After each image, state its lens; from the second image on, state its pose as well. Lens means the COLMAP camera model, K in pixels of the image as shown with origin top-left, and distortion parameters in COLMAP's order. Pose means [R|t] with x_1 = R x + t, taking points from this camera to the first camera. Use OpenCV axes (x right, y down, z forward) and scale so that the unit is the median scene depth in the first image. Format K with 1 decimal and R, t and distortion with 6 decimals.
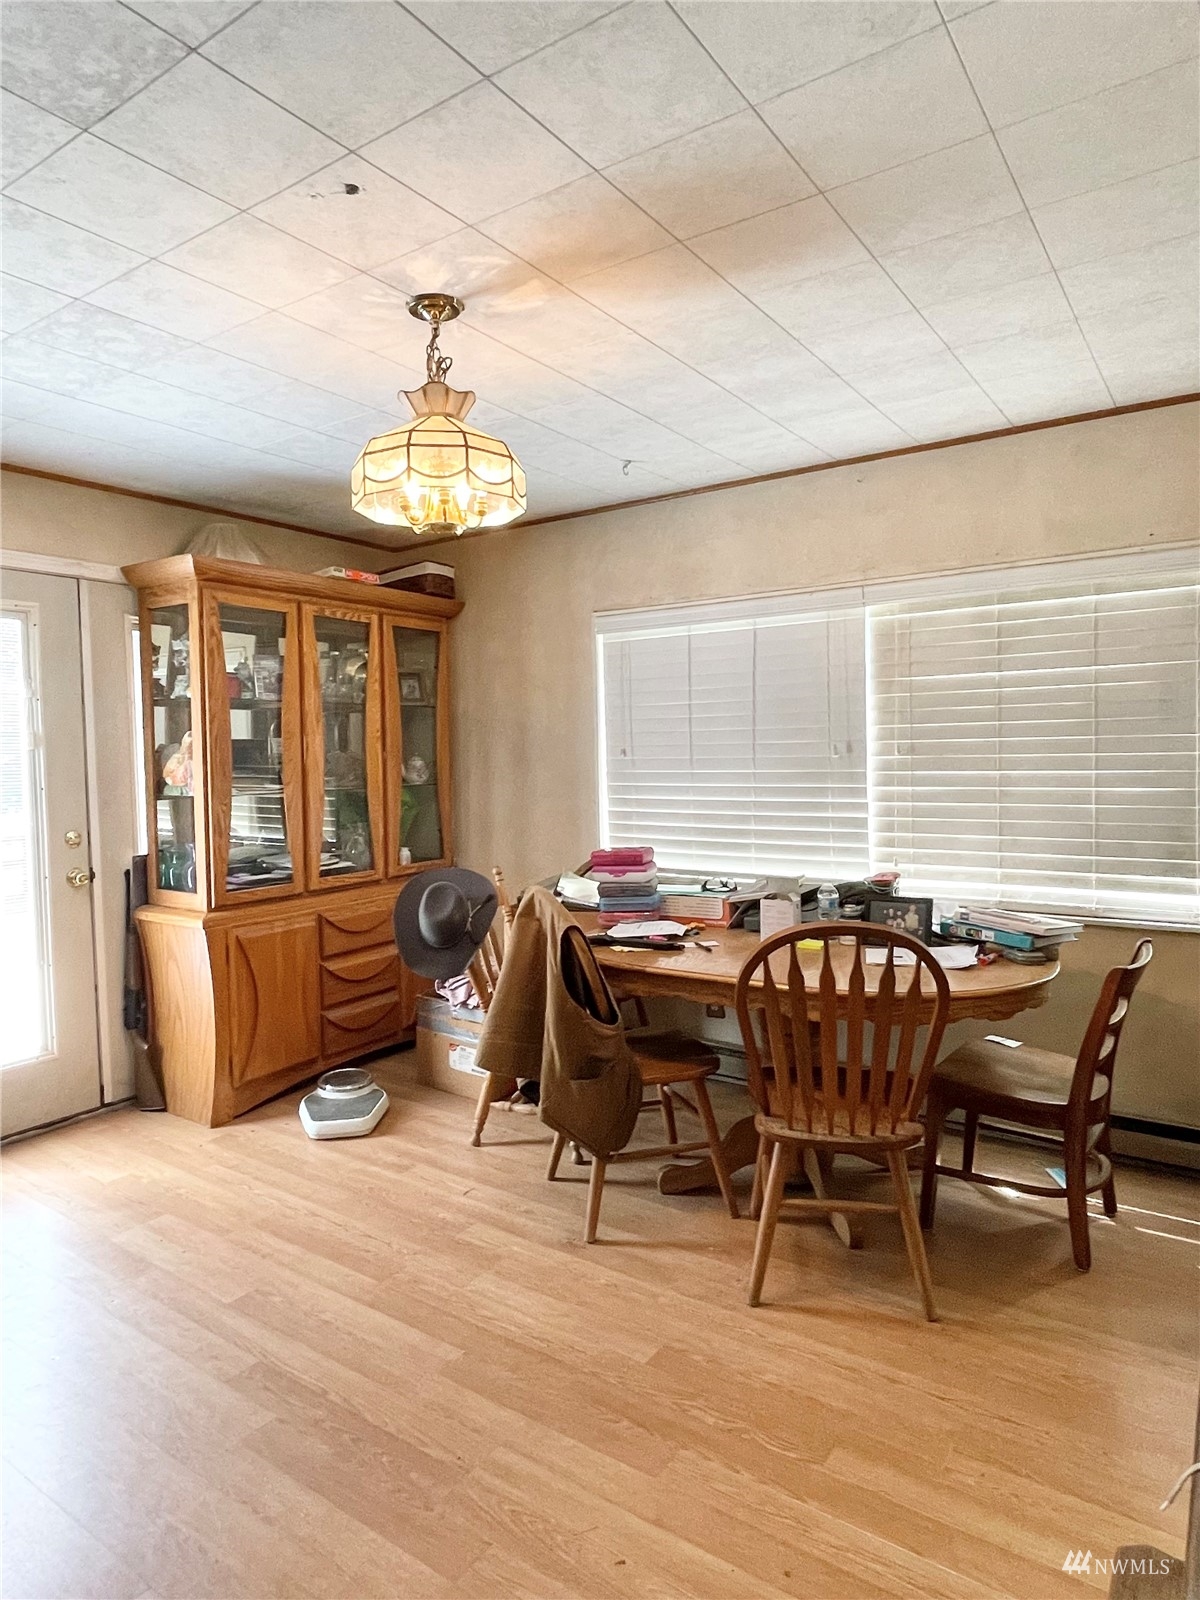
lens RADIAL K [[969.2, 0, 600.0], [0, 969.2, 800.0], [0, 0, 1]] dist [-0.000284, -0.000277]
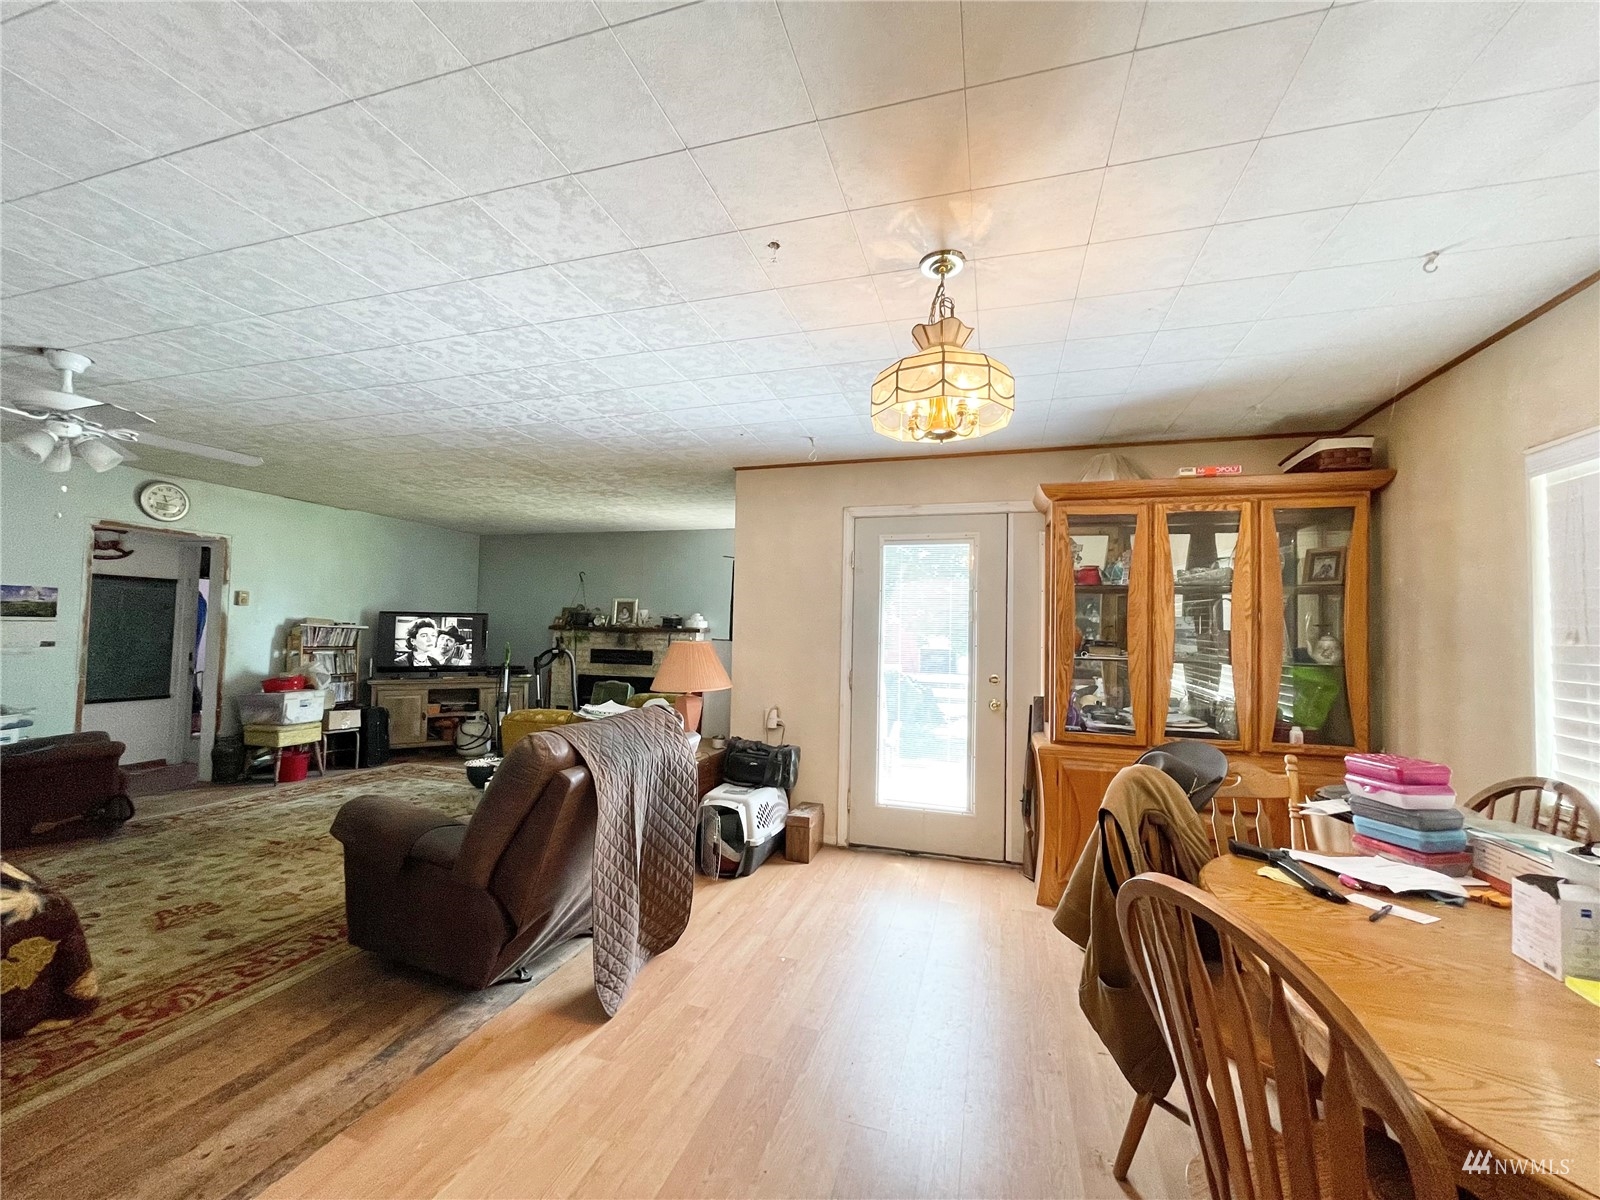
lens RADIAL K [[645.7, 0, 800.6], [0, 645.7, 606.7], [0, 0, 1]] dist [0.000238, 0.000010]
pose [[0.306484, -0.012908, -0.951788, 0.309610], [-0.073819, 0.996574, -0.037286, -0.012832], [0.949009, 0.081687, 0.304481, 0.336046]]
